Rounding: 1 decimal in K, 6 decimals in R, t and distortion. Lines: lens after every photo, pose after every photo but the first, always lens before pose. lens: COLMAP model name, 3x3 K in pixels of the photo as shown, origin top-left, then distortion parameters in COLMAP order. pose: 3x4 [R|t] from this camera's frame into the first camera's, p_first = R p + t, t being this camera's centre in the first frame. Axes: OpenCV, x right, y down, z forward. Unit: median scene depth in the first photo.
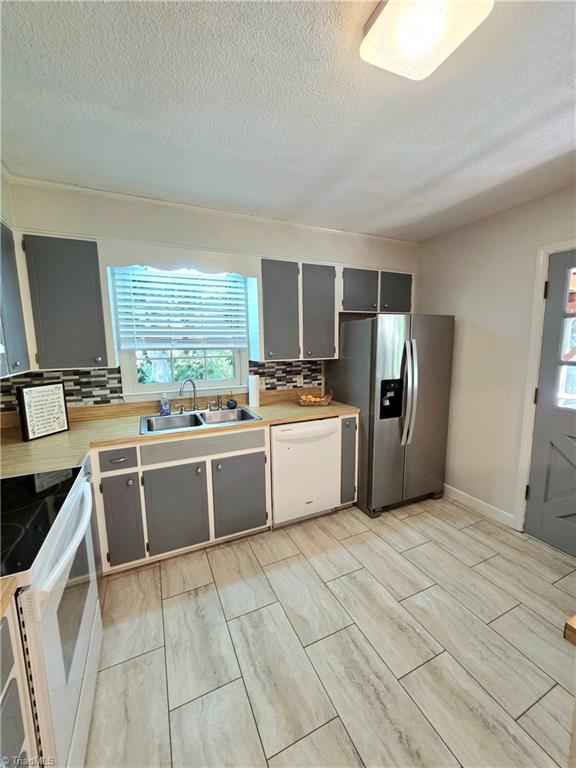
lens RADIAL K [[306.1, 0, 289.7], [0, 306.1, 382.4], [0, 0, 1]] dist [0.003506, 0.000465]
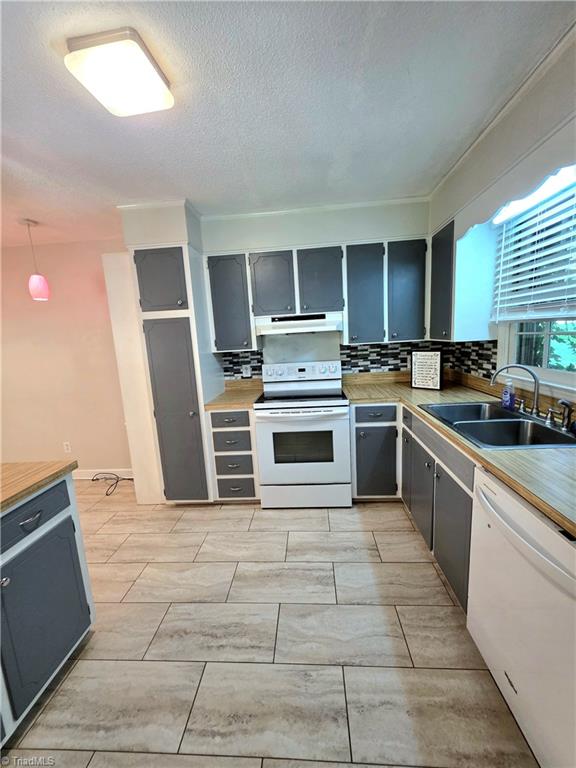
lens RADIAL K [[306.1, 0, 289.7], [0, 306.1, 382.4], [0, 0, 1]] dist [0.003506, 0.000465]
pose [[-0.479413, 0.178936, -0.859154, 0.766991], [-0.048752, 0.972051, 0.229653, -0.159483], [0.876234, 0.151985, -0.457290, 1.289954]]
